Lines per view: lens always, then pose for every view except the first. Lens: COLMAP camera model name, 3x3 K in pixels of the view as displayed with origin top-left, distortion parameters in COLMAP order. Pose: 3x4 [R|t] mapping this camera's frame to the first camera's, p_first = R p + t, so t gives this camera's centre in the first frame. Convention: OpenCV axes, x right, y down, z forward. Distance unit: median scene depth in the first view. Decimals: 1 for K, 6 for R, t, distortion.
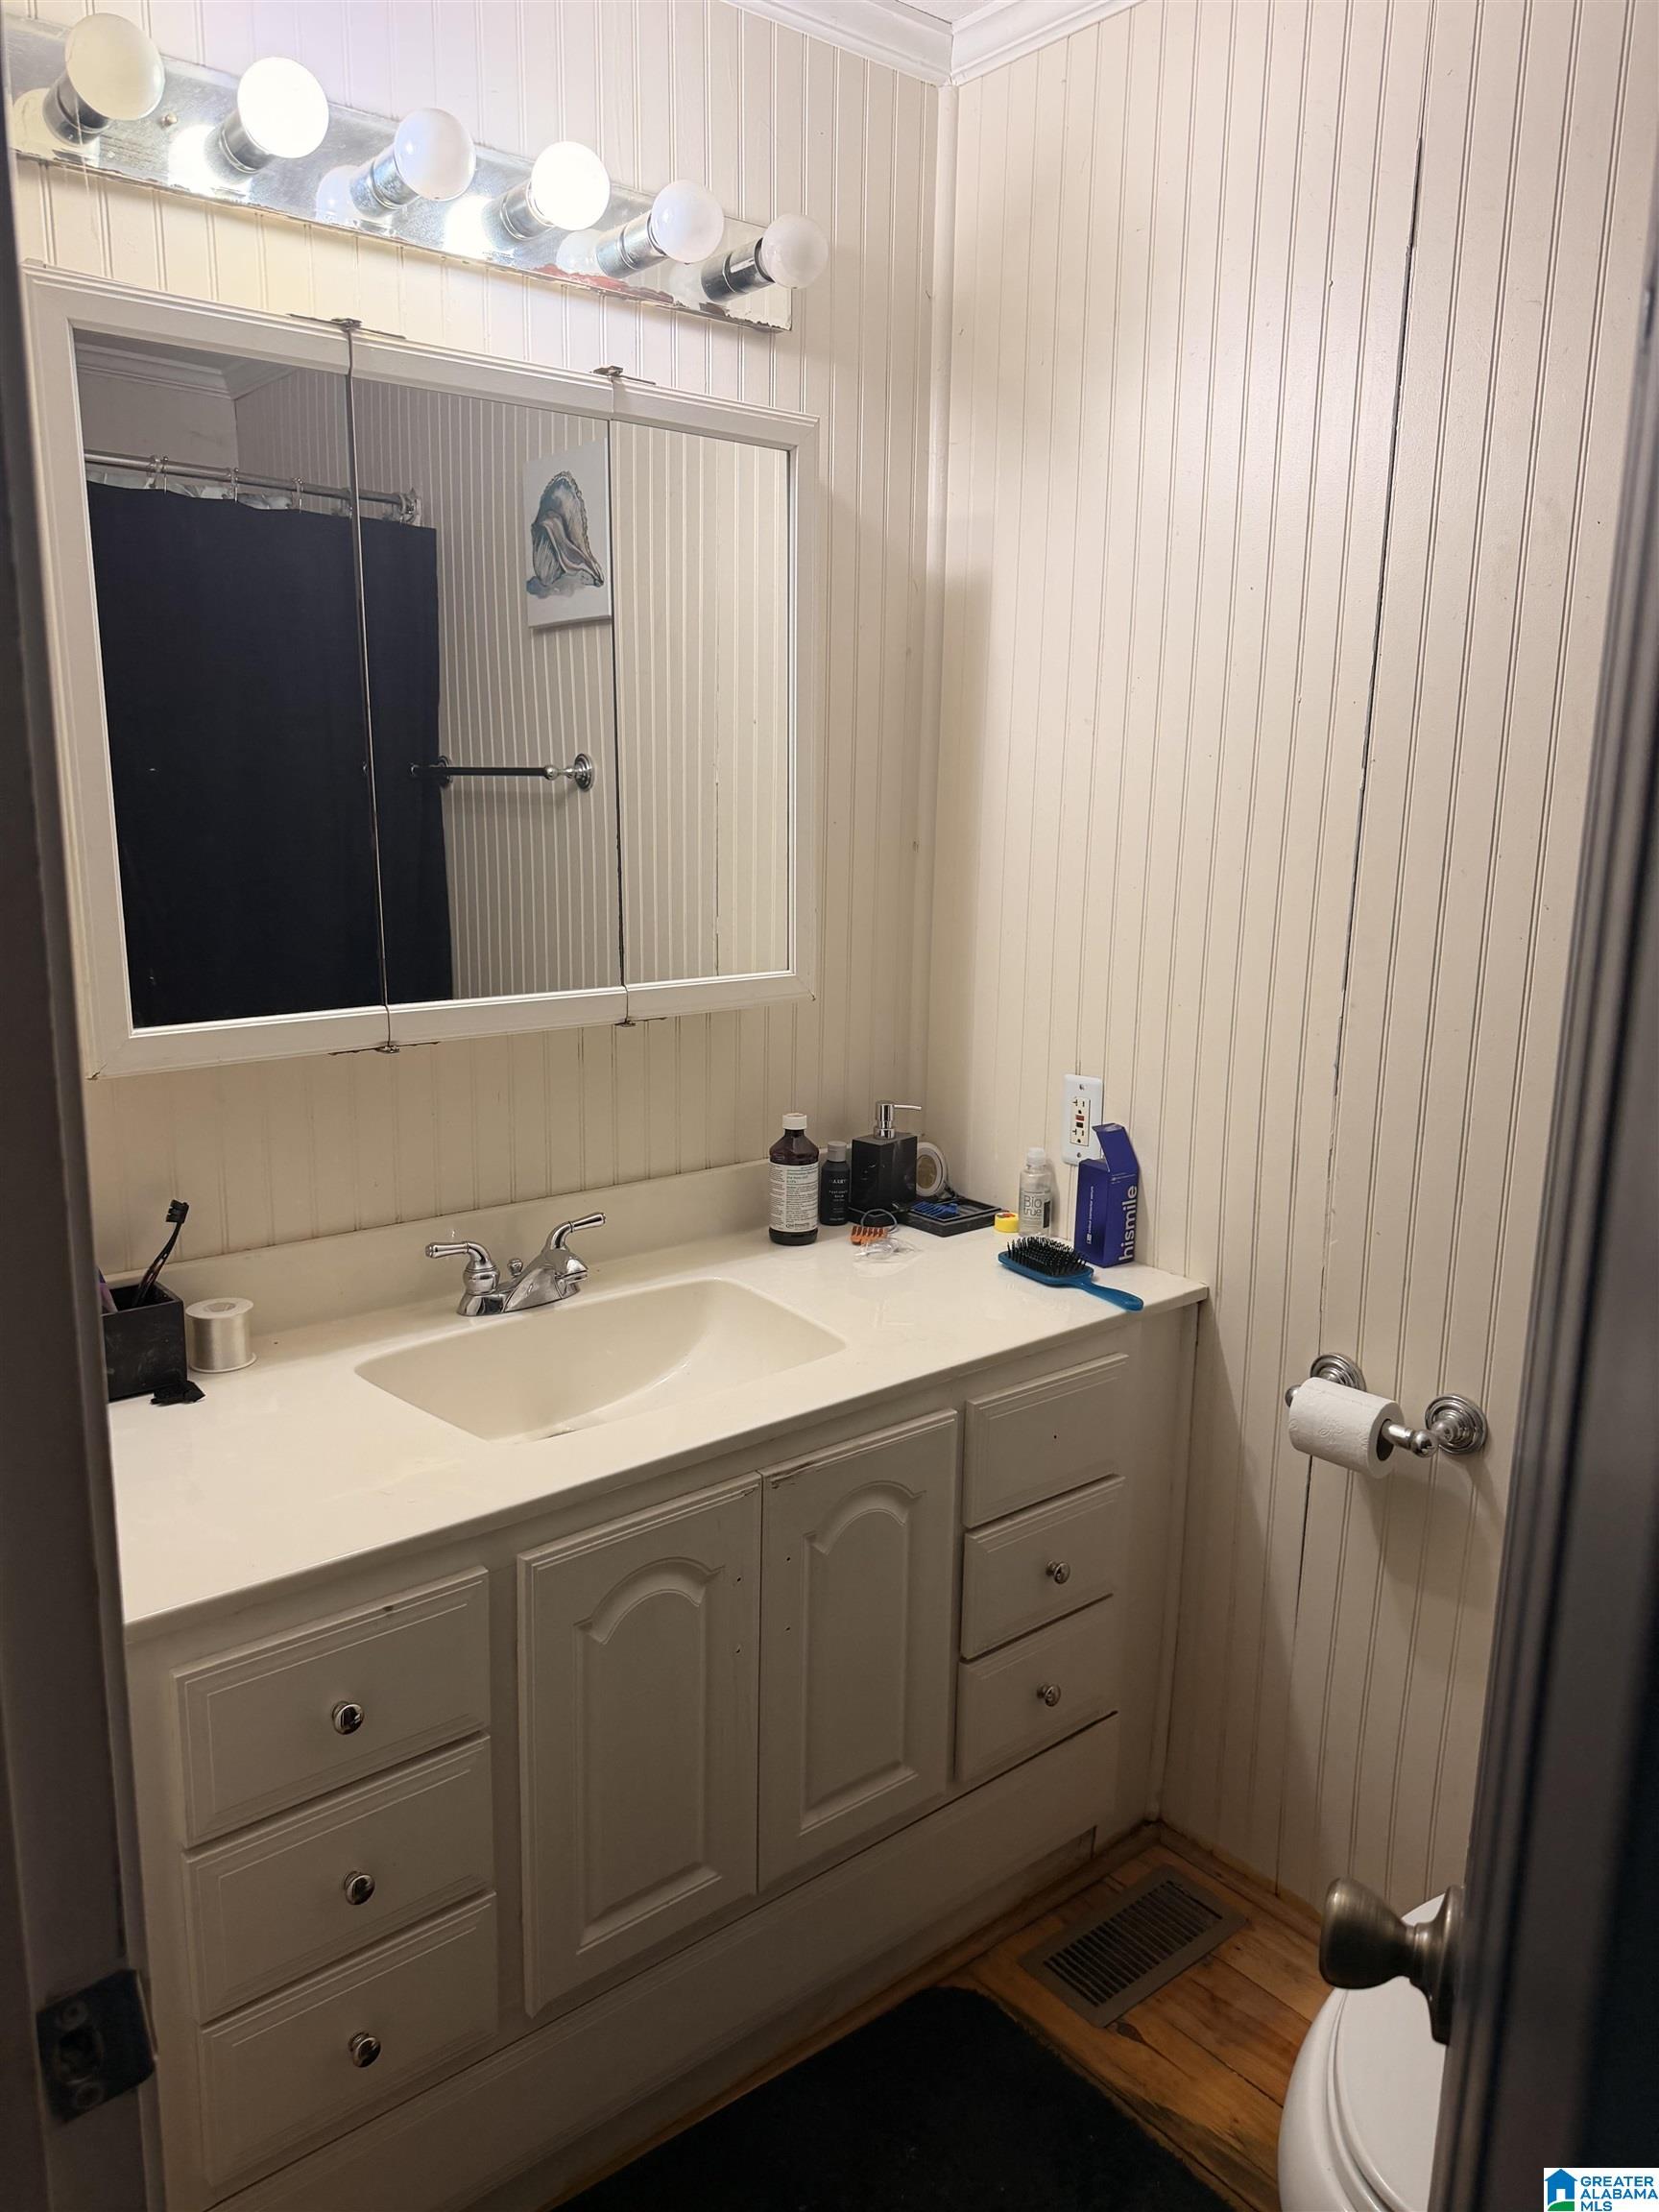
lens RADIAL K [[1567.0, 0, 829.5], [0, 1567.0, 1108.2], [0, 0, 1]] dist [-0.001913, -0.000195]
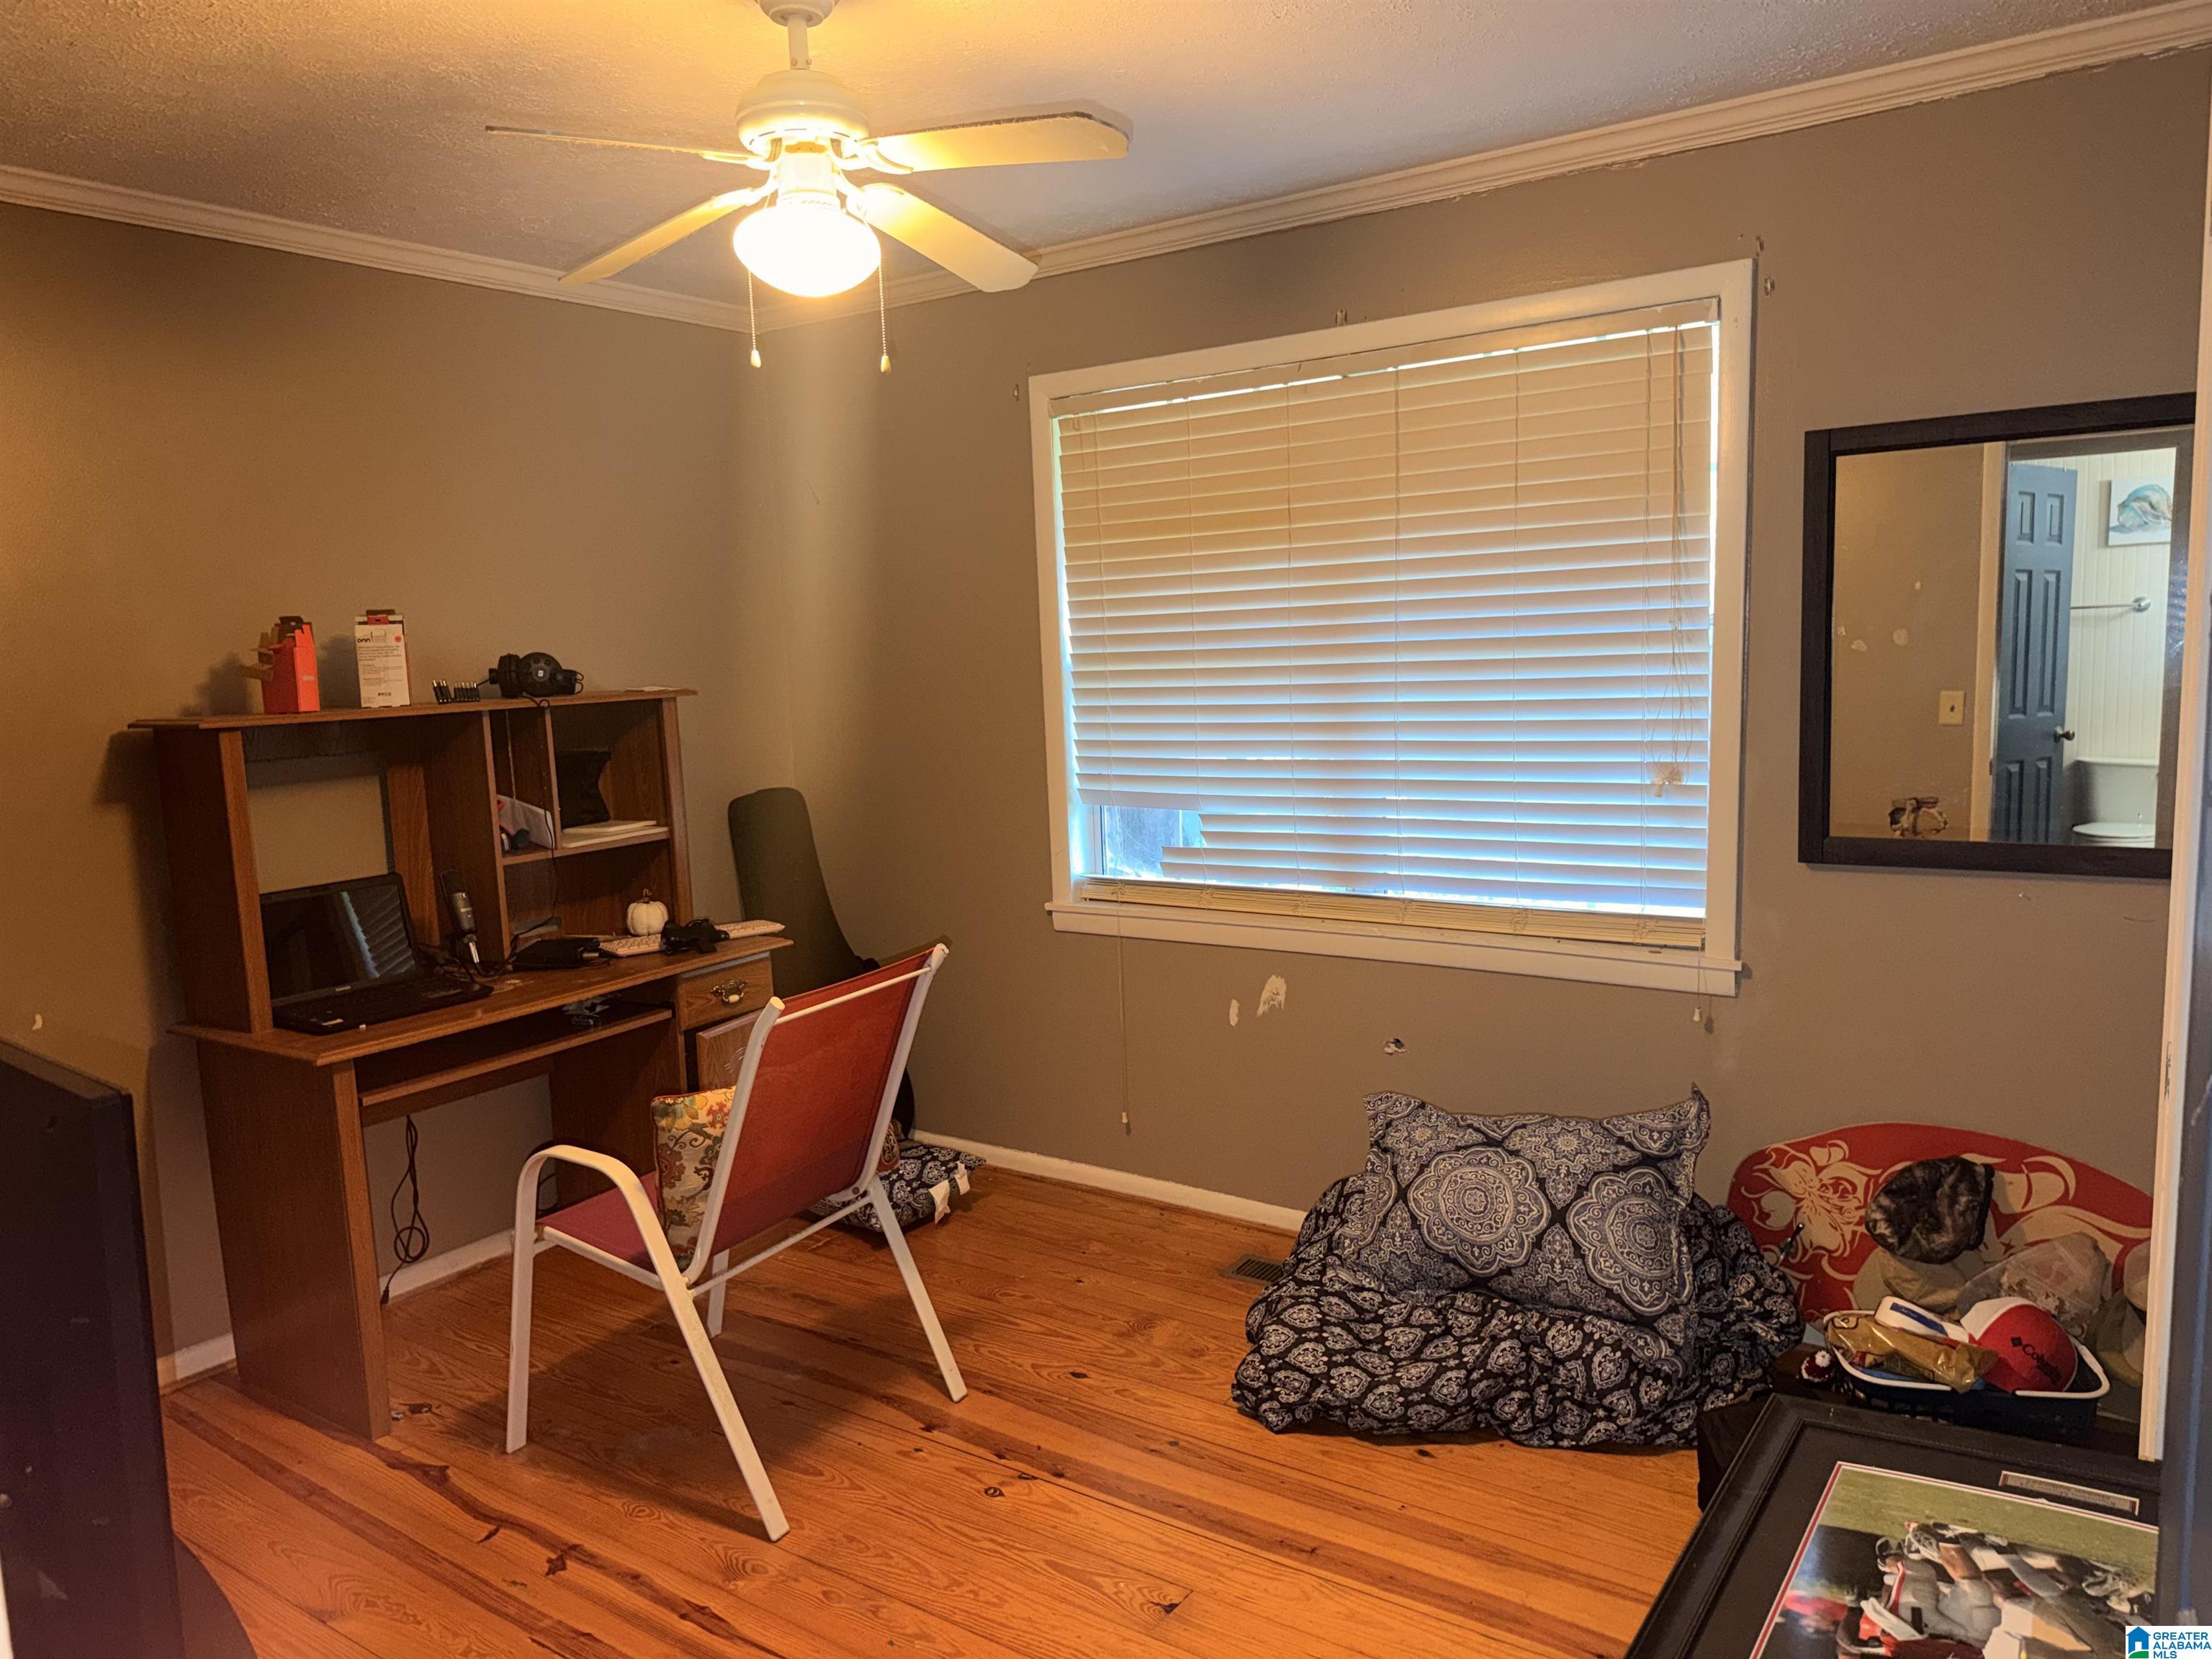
lens RADIAL K [[1567.0, 0, 1105.9], [0, 1567.0, 832.7], [0, 0, 1]] dist [-0.001913, -0.000195]
pose [[0.962460, -0.084454, 0.257952, -2.379696], [0.106124, 0.991797, -0.071249, 0.135150], [-0.249819, 0.095949, 0.963527, -0.887712]]
